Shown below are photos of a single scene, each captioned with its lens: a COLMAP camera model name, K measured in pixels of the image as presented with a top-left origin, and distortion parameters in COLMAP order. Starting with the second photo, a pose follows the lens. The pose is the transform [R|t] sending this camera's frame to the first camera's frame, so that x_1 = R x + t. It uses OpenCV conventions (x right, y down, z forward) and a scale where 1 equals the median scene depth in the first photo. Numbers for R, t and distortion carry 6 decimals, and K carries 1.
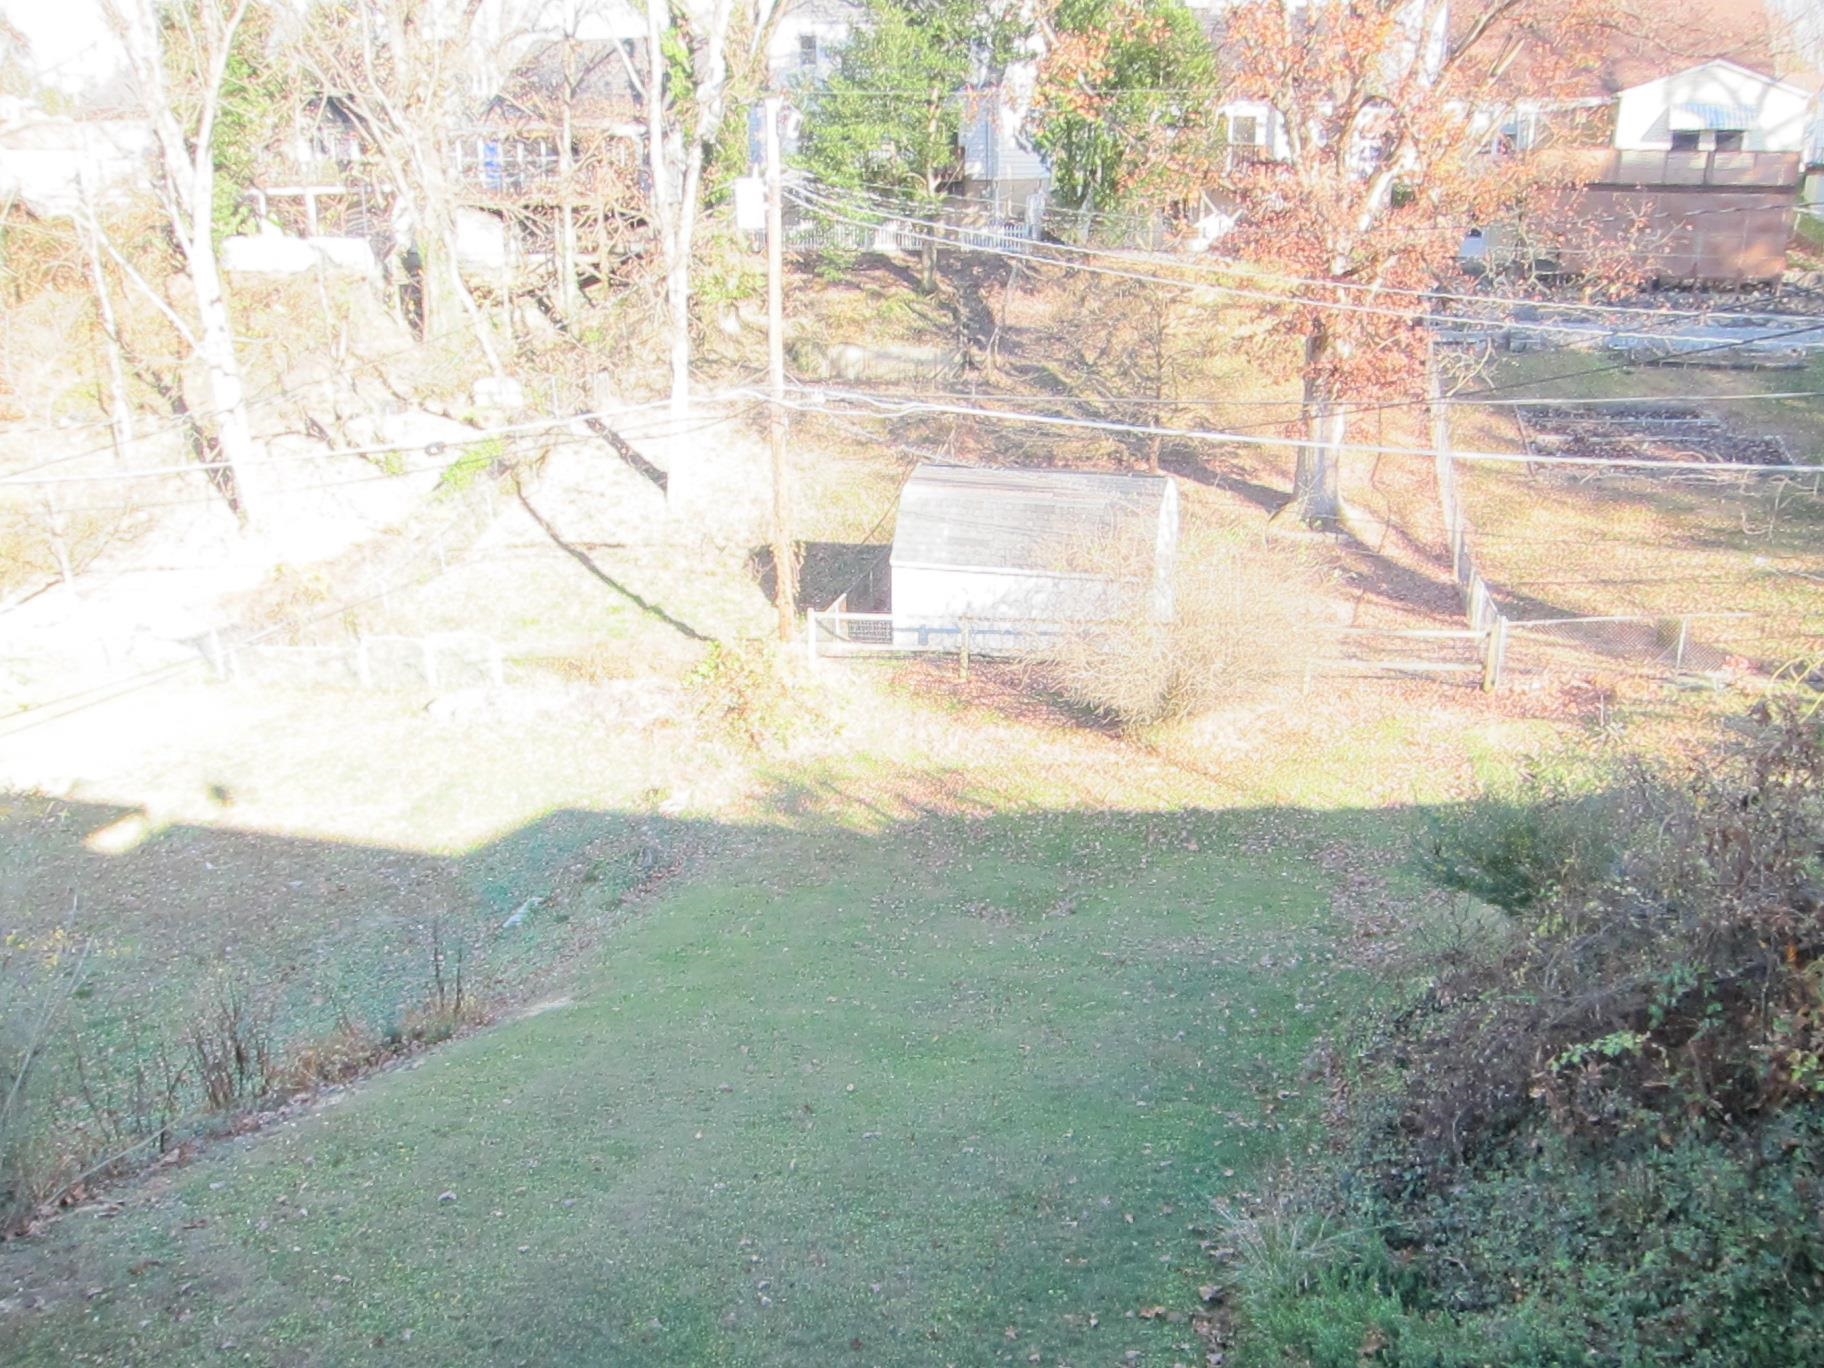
lens RADIAL K [[1525.5, 0, 917.5], [0, 1525.5, 683.5], [0, 0, 1]] dist [-0.064823, 0.021470]
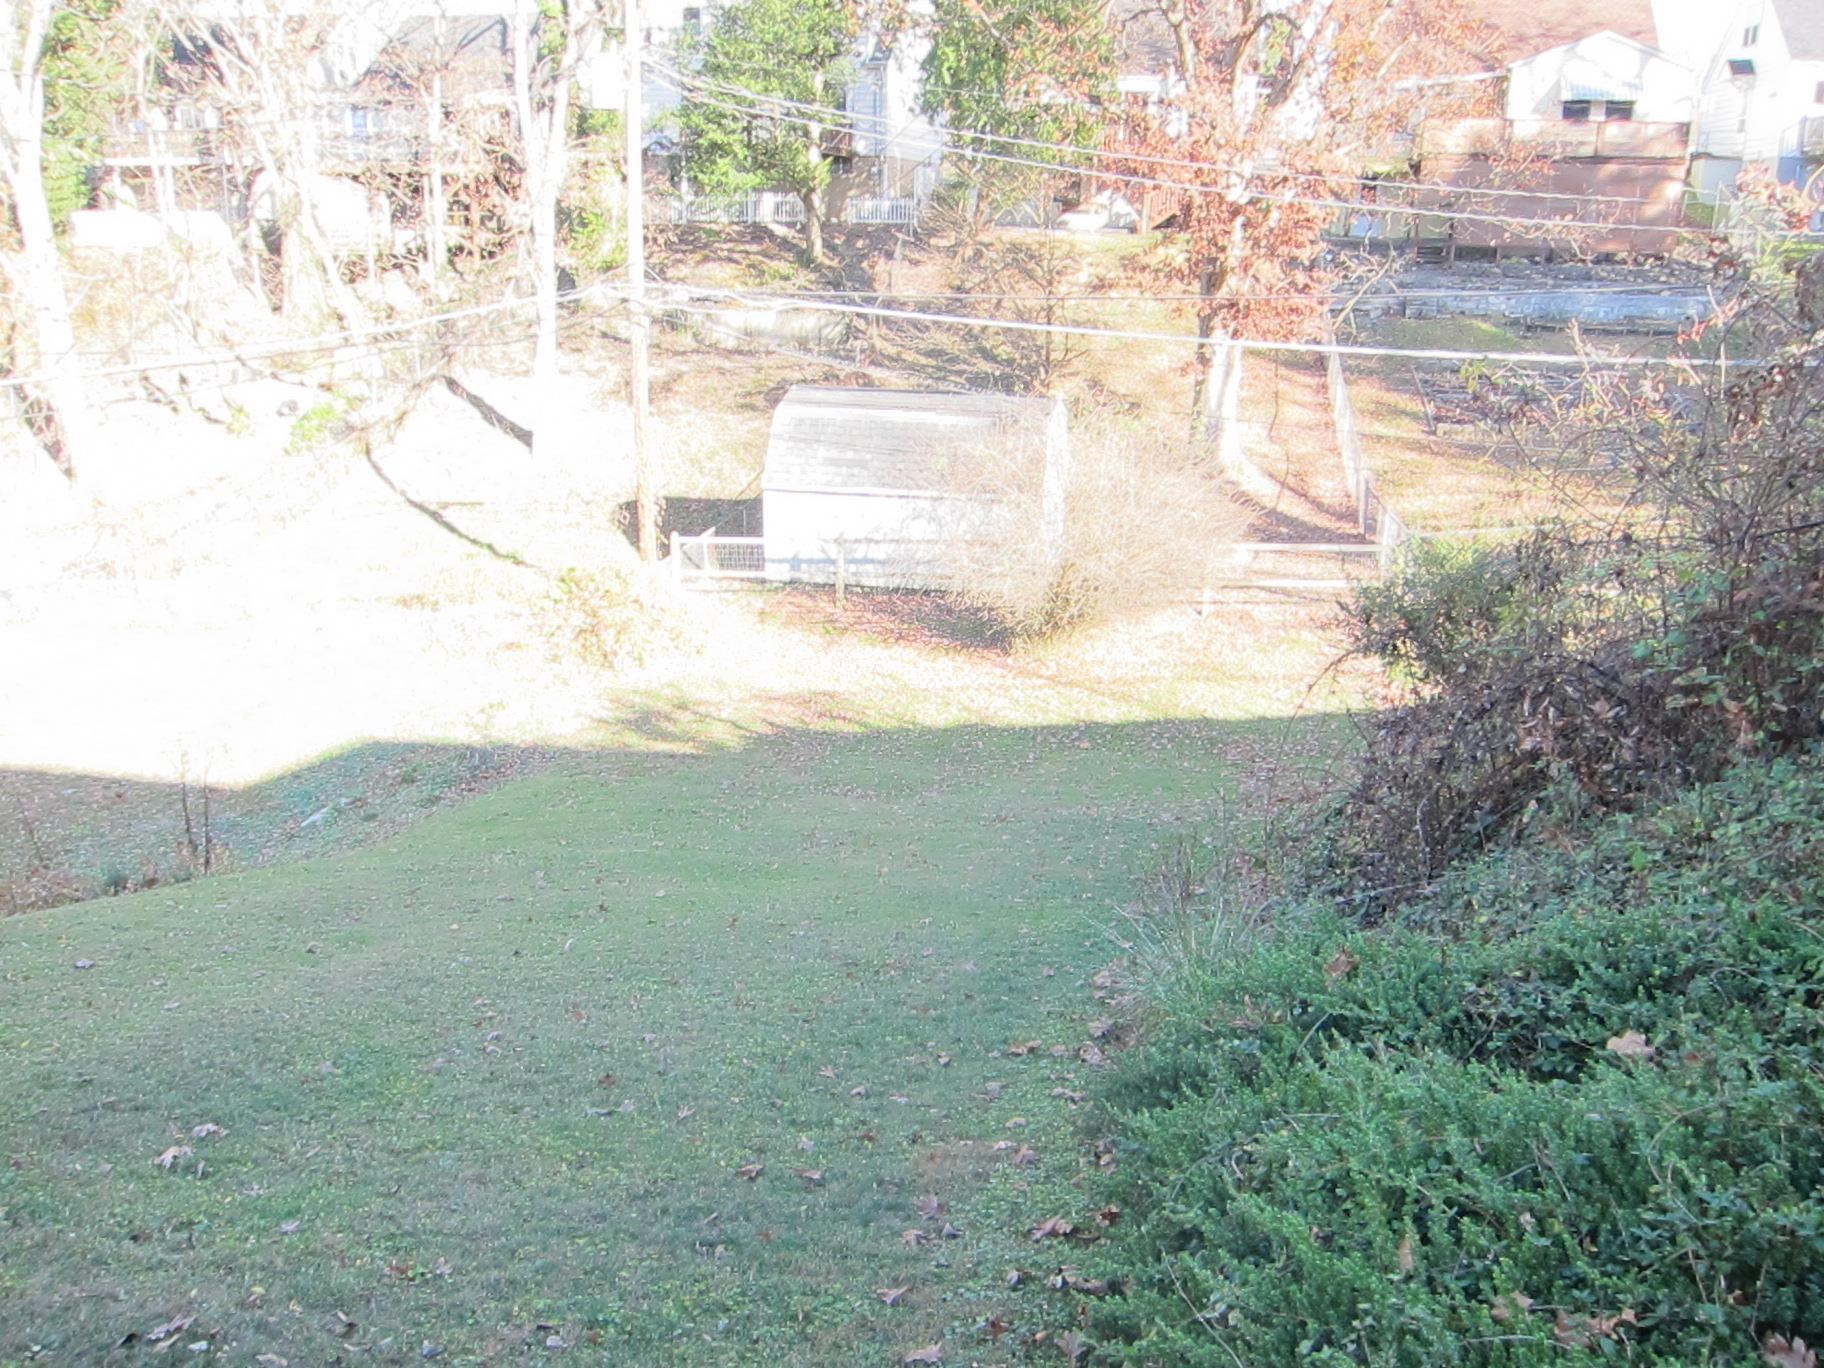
lens RADIAL K [[1525.5, 0, 917.5], [0, 1525.5, 683.5], [0, 0, 1]] dist [-0.064823, 0.021470]
pose [[0.997783, -0.001373, 0.066532, 0.015410], [0.003600, 0.999437, -0.033357, 0.073561], [-0.066449, 0.033522, 0.997227, 0.073568]]
